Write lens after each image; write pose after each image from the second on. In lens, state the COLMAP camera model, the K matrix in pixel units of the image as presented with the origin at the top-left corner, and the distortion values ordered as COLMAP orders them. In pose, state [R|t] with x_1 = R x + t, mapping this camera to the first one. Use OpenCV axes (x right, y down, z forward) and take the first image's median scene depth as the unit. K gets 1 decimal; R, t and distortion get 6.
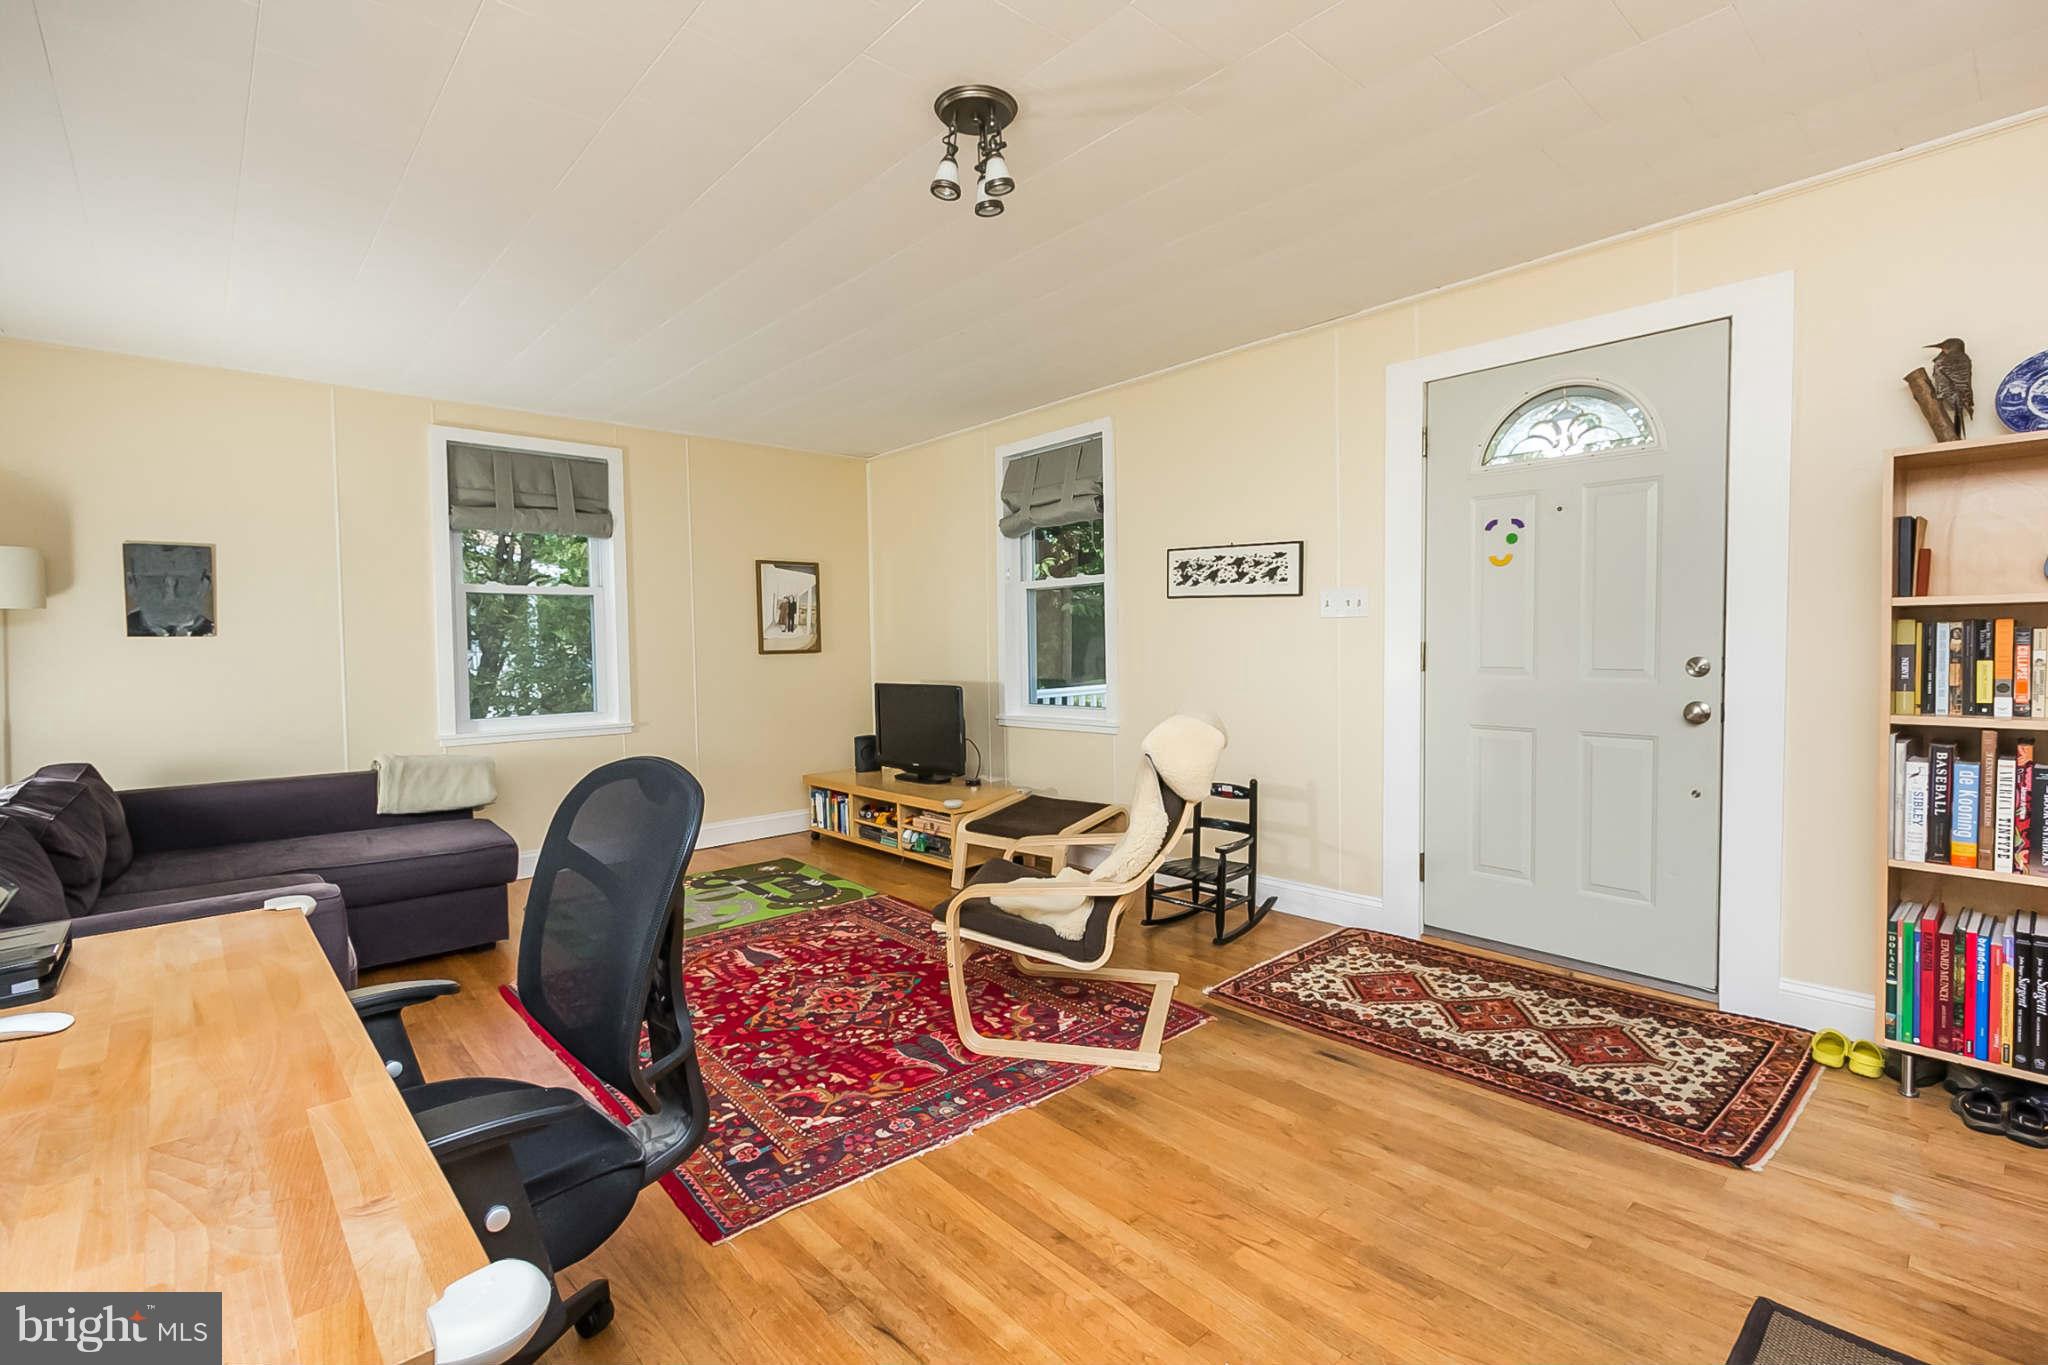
lens RADIAL K [[947.2, 0, 1032.0], [0, 947.2, 676.4], [0, 0, 1]] dist [-0.003678, -0.000747]
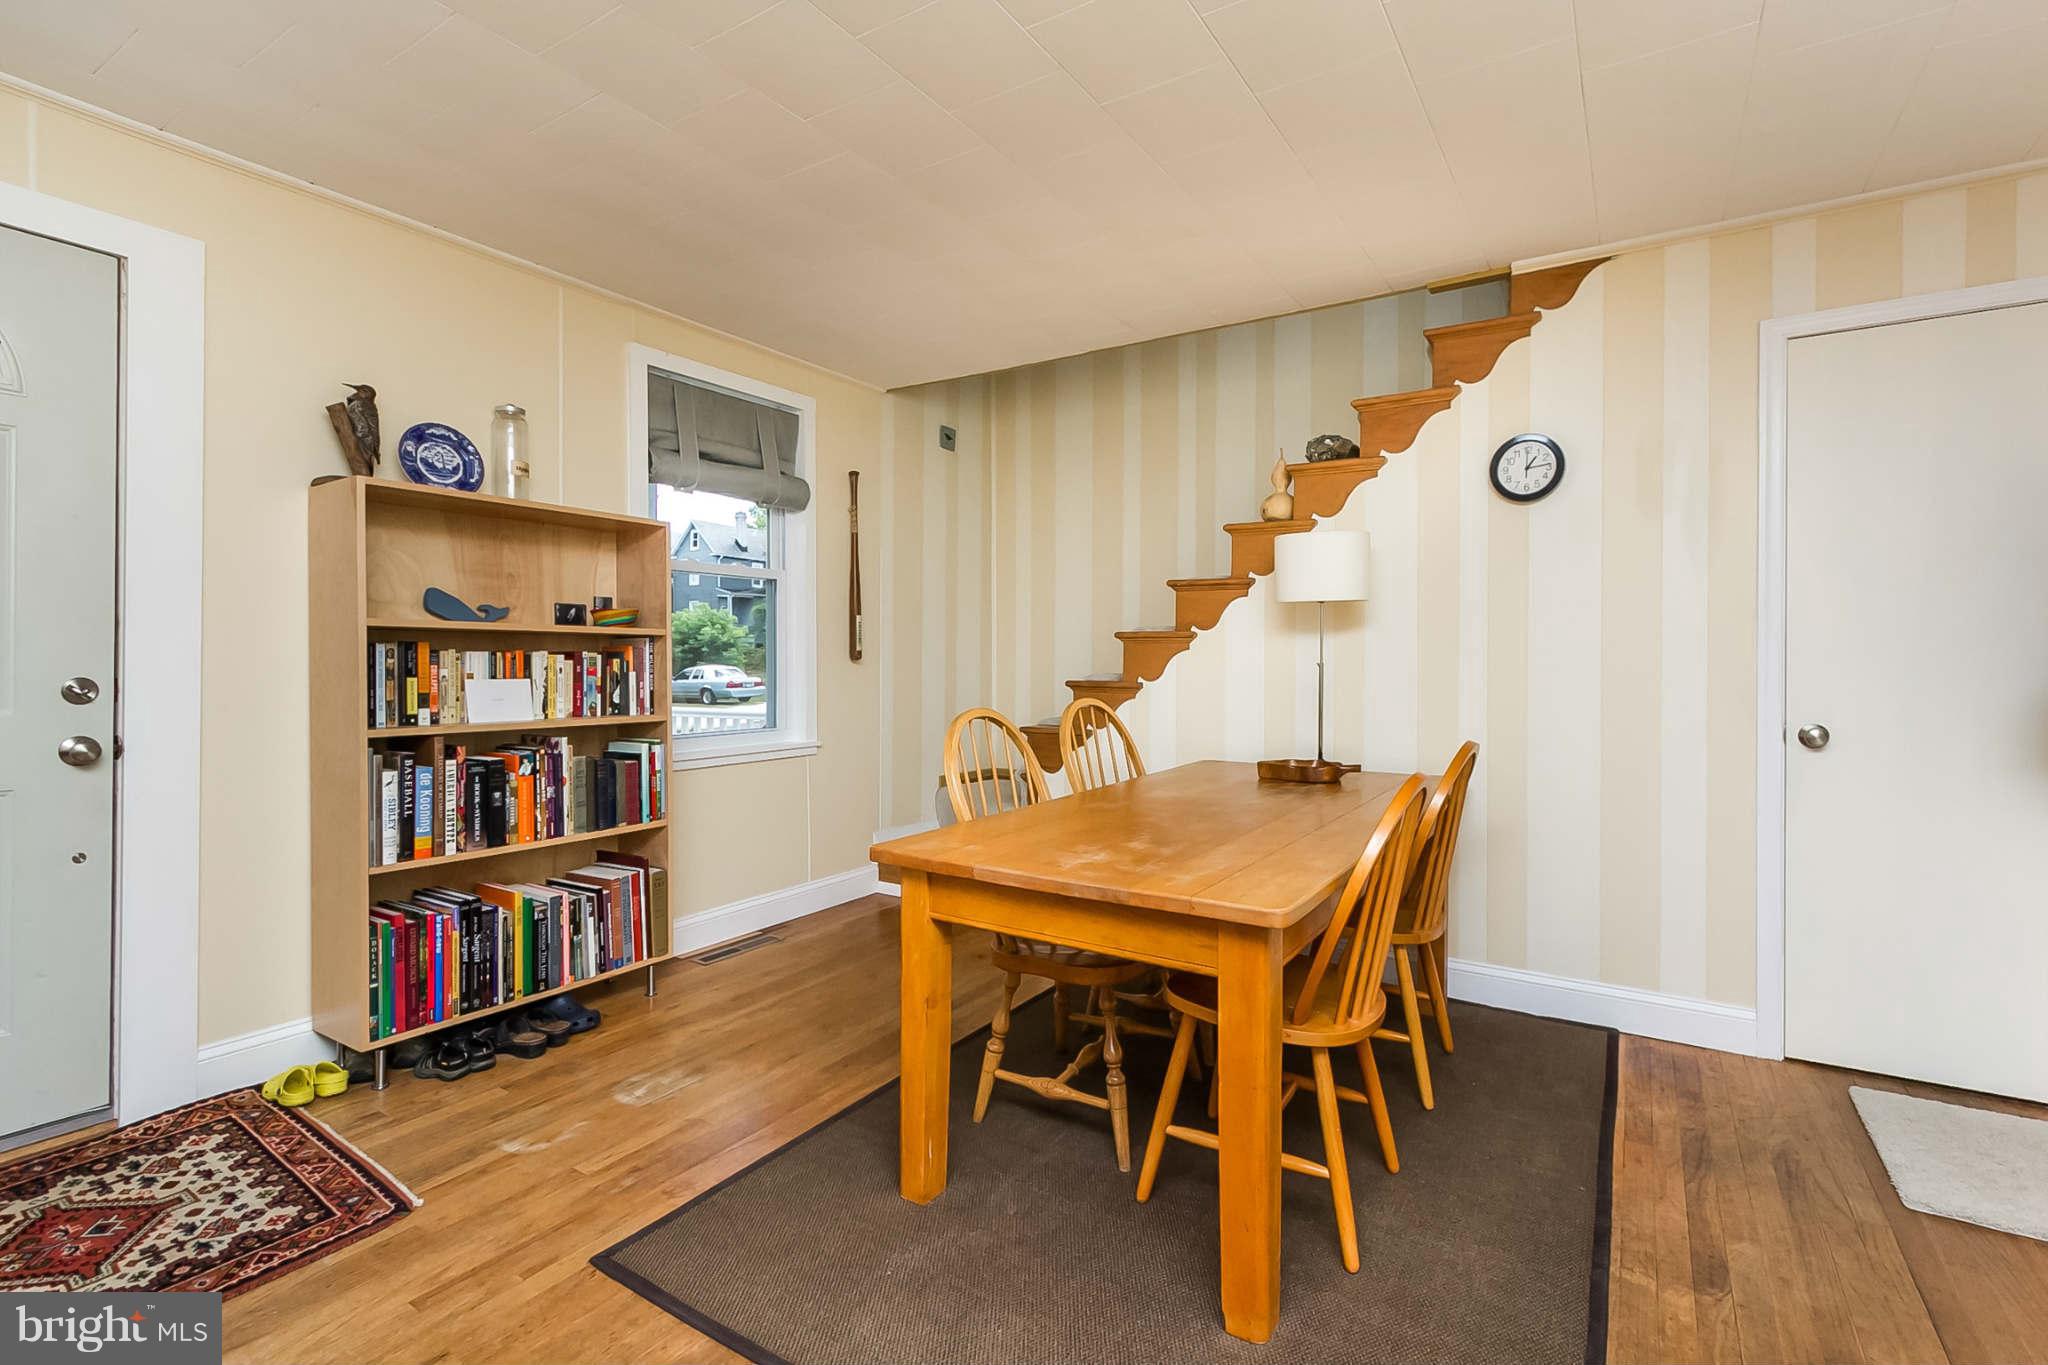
lens RADIAL K [[947.2, 0, 1038.5], [0, 947.2, 673.1], [0, 0, 1]] dist [-0.003678, -0.000747]
pose [[-0.292927, 0.006654, 0.956112, -0.289803], [0.037511, 0.999286, 0.004538, 0.001060], [-0.955399, 0.037194, -0.292968, 0.557397]]
